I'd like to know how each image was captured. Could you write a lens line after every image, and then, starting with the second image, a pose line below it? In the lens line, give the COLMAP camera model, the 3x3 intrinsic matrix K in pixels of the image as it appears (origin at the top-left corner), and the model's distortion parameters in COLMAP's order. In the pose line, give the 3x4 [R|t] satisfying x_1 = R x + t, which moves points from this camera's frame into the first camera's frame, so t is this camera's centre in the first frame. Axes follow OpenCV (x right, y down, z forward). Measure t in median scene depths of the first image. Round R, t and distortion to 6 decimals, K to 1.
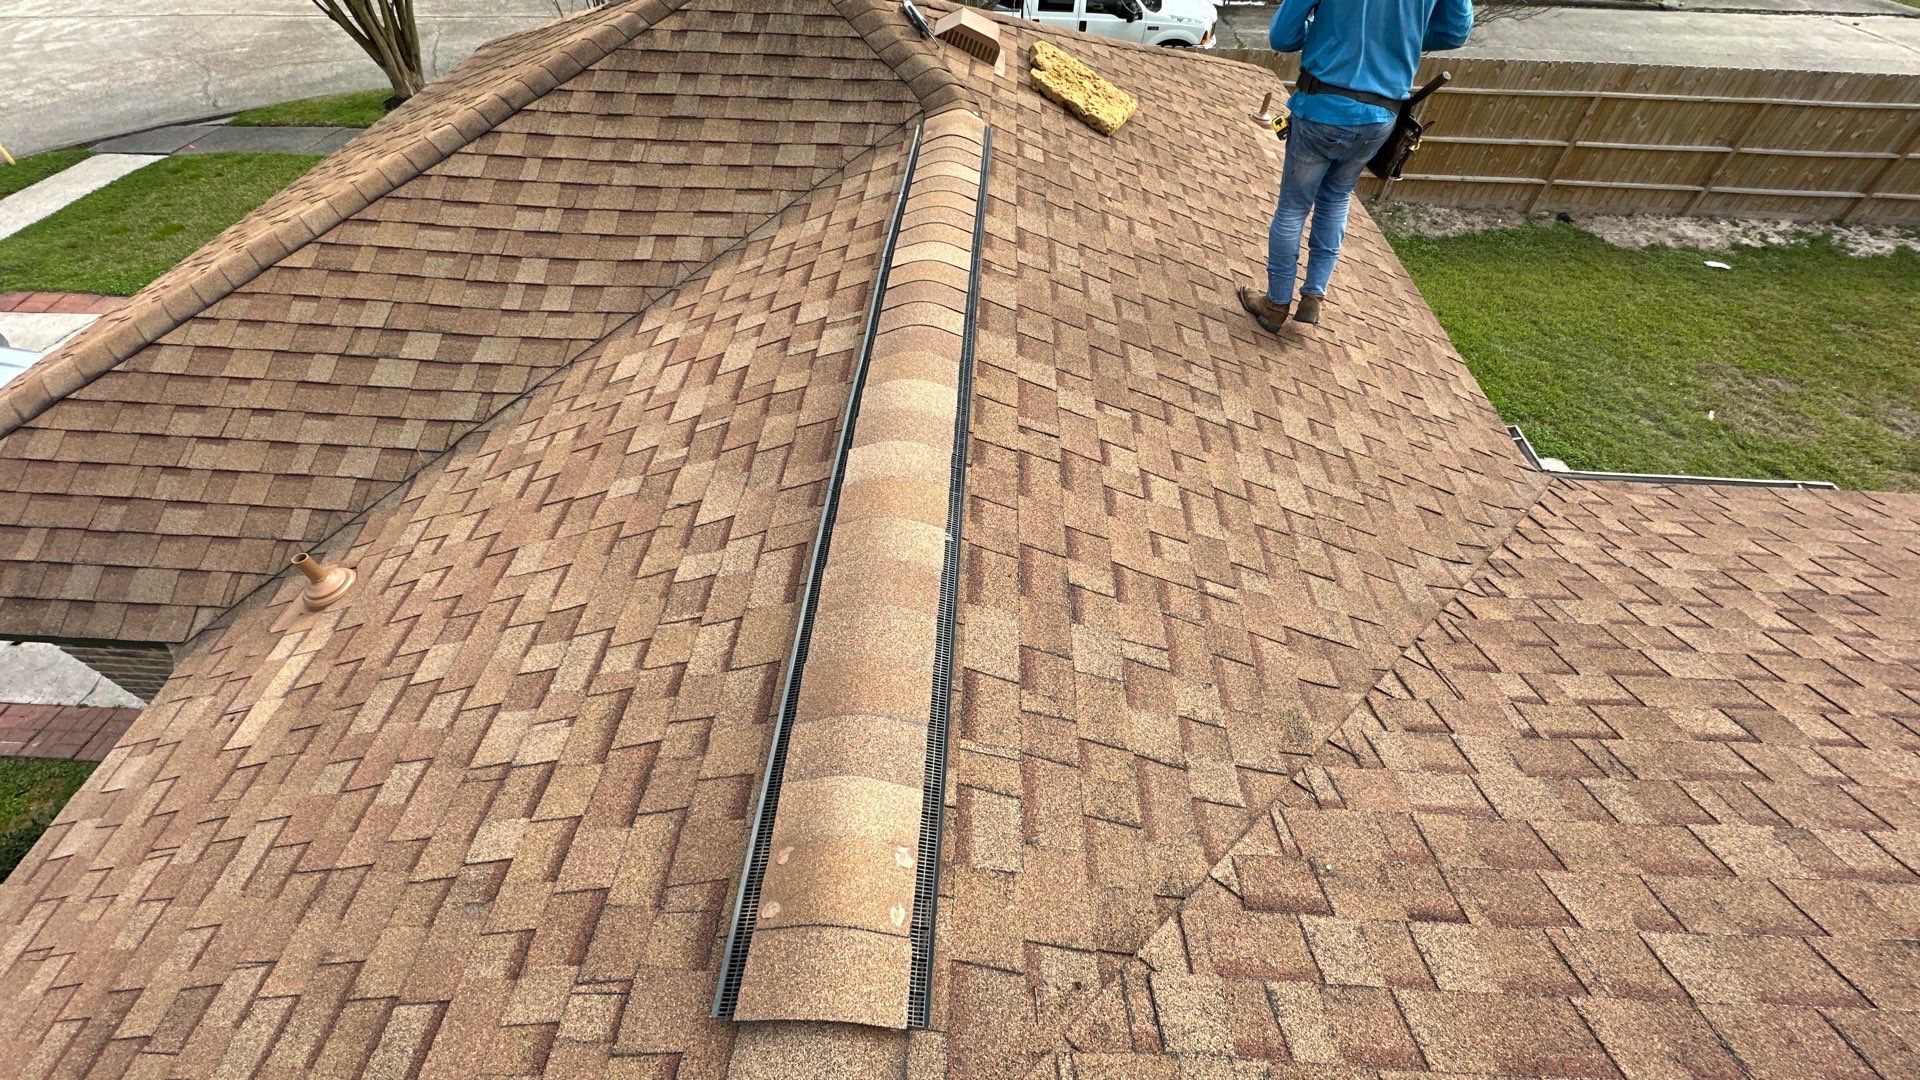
lens RADIAL K [[774.7, 0, 966.8], [0, 774.7, 544.6], [0, 0, 1]] dist [-0.002379, 0.000525]
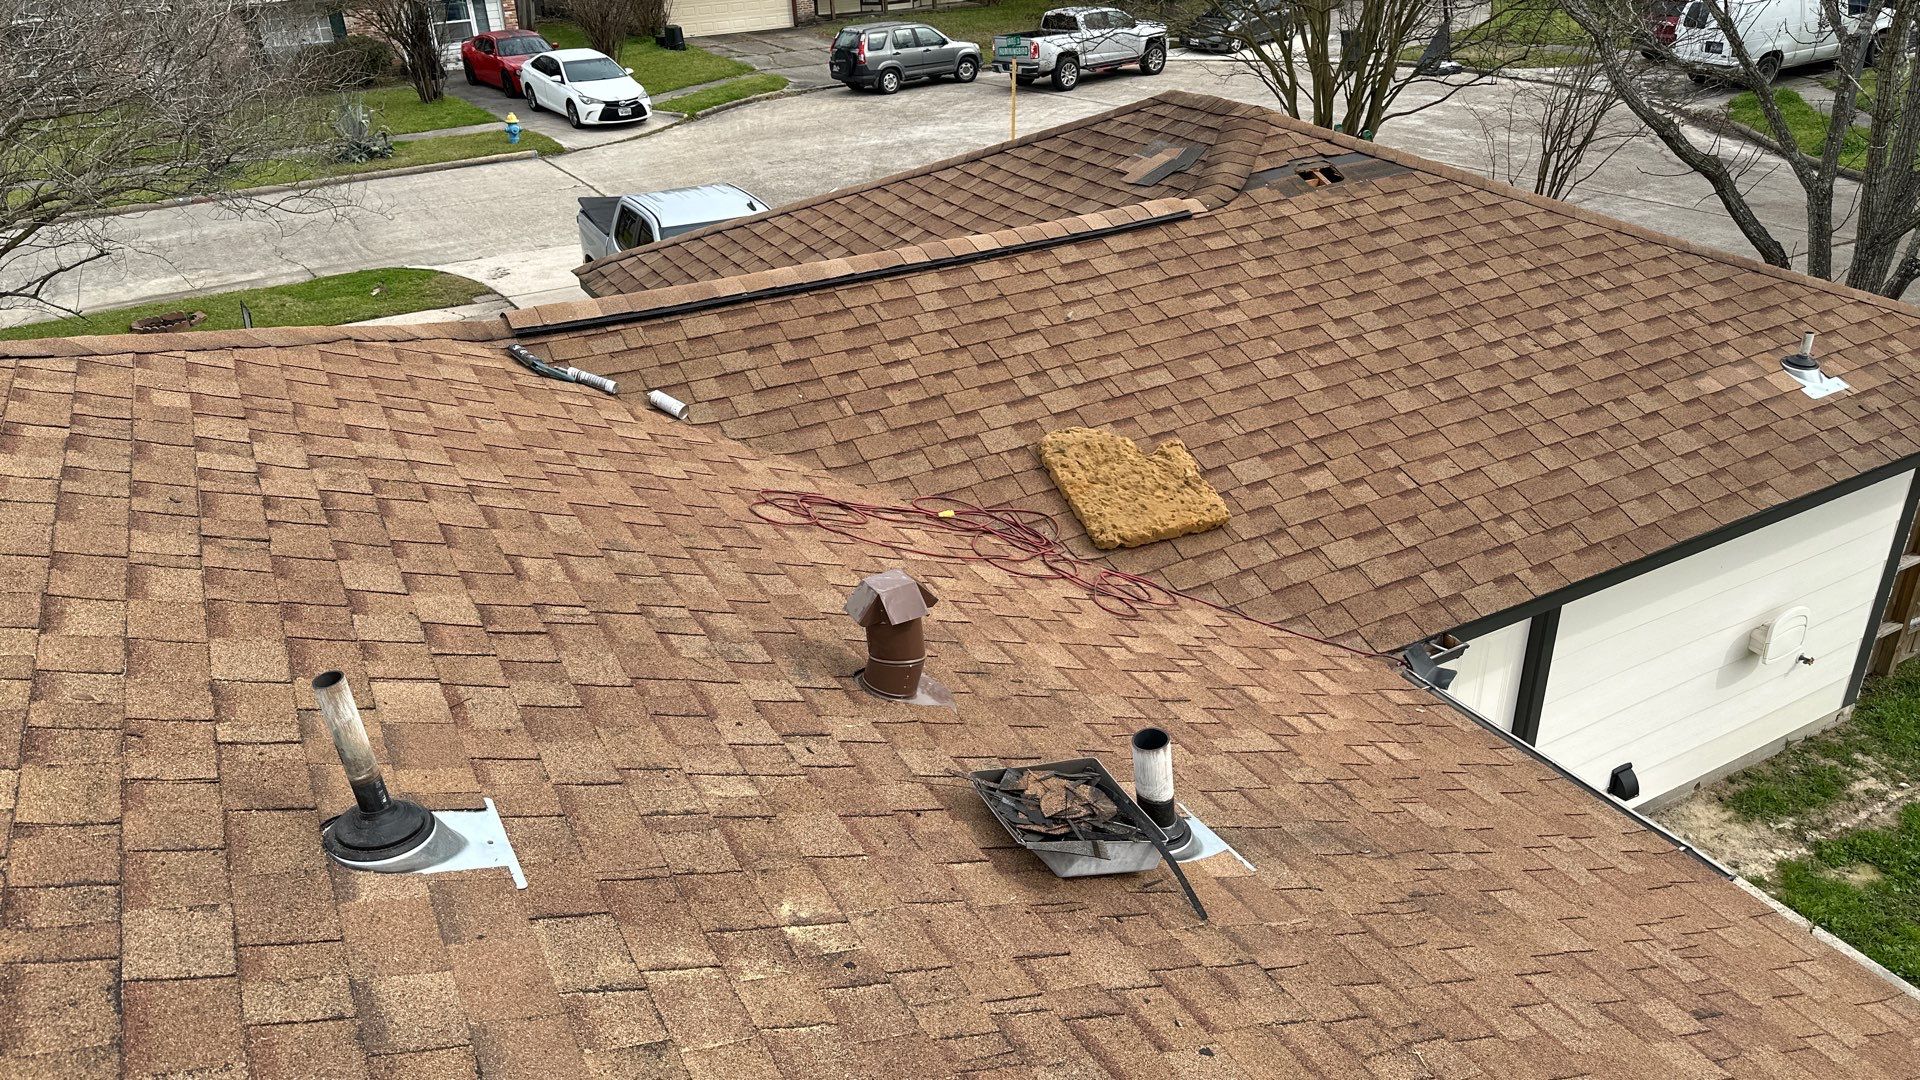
lens RADIAL K [[1373.0, 0, 965.4], [0, 1373.0, 539.2], [0, 0, 1]] dist [0.027082, -0.000838]
pose [[0.518169, 0.356047, -0.777645, 2.344483], [-0.612592, 0.789004, -0.046942, 0.219091], [0.596851, 0.500703, 0.626949, -0.368987]]
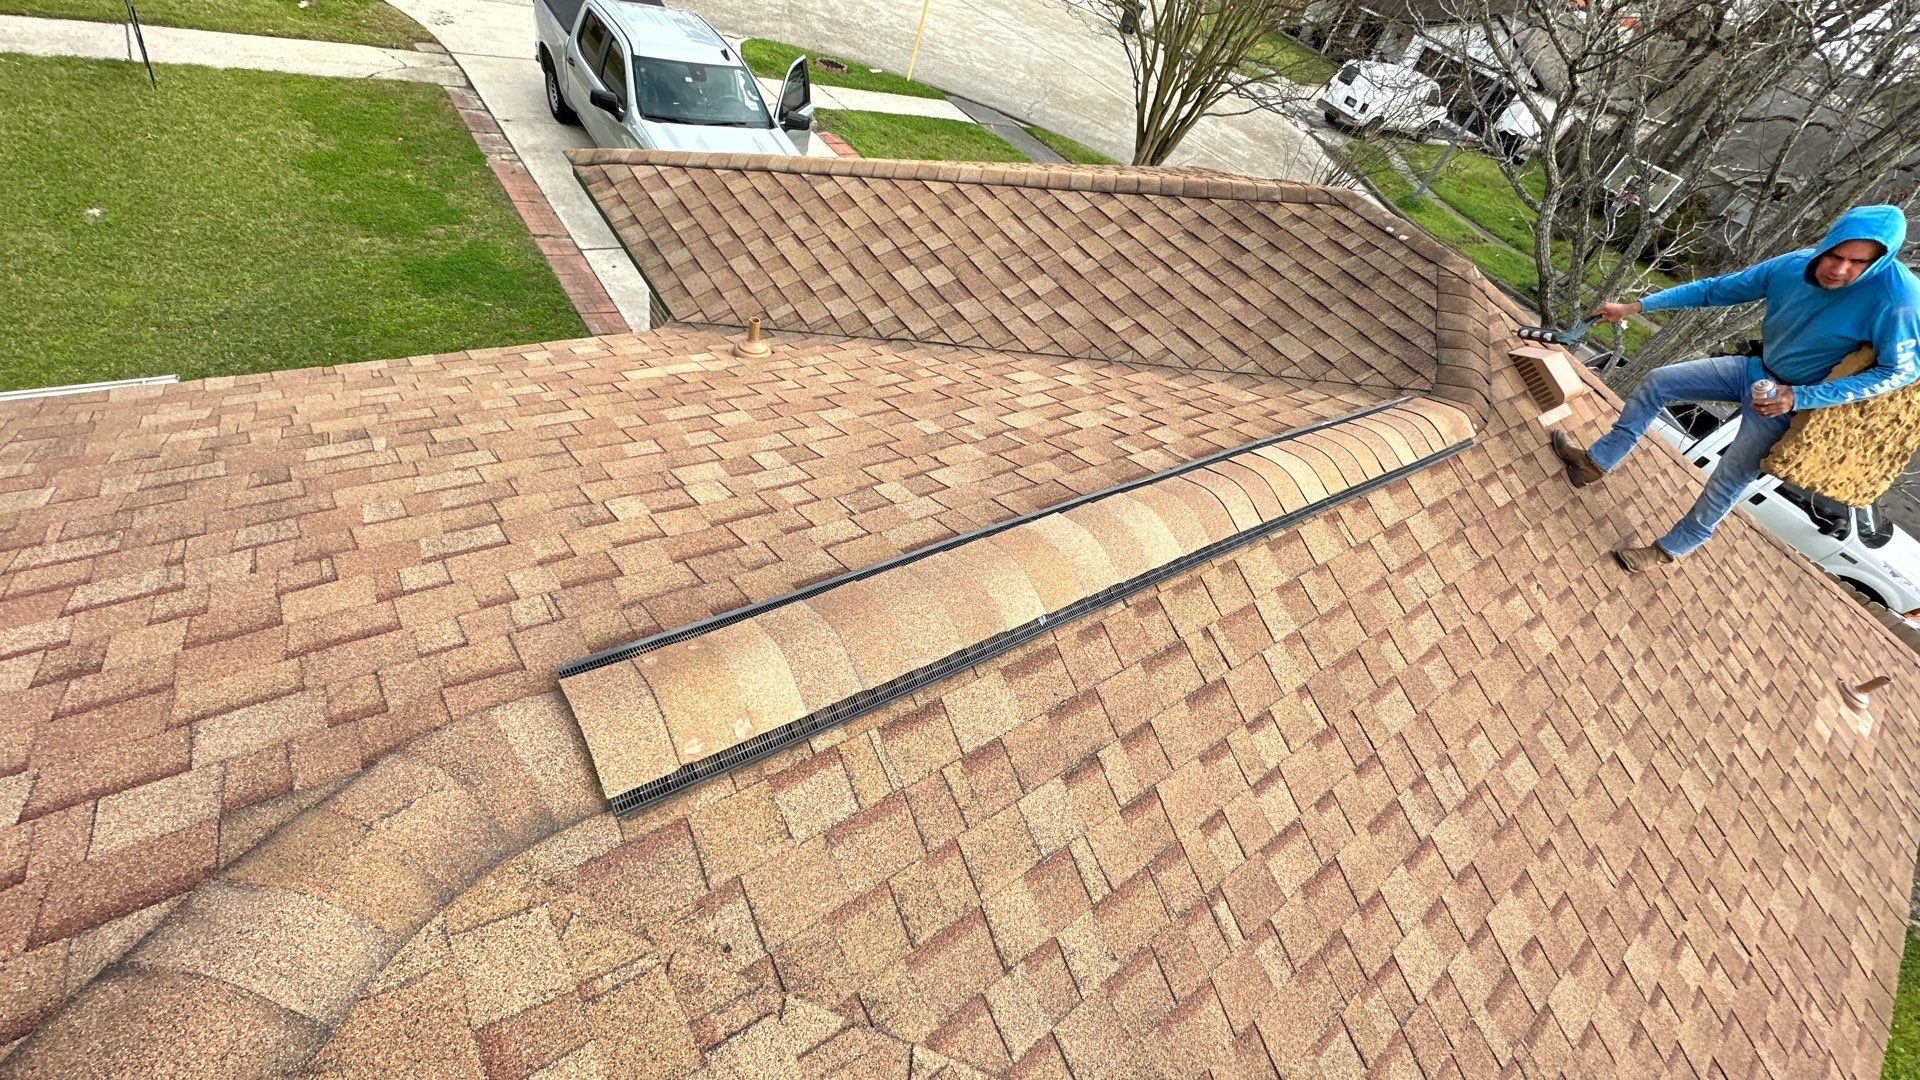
lens RADIAL K [[774.7, 0, 953.3], [0, 774.7, 539.9], [0, 0, 1]] dist [-0.002379, 0.000525]
pose [[0.590166, 0.673366, -0.445290, 0.219506], [-0.748066, 0.663517, 0.011918, -0.003080], [0.303483, 0.326072, 0.895307, 0.016356]]
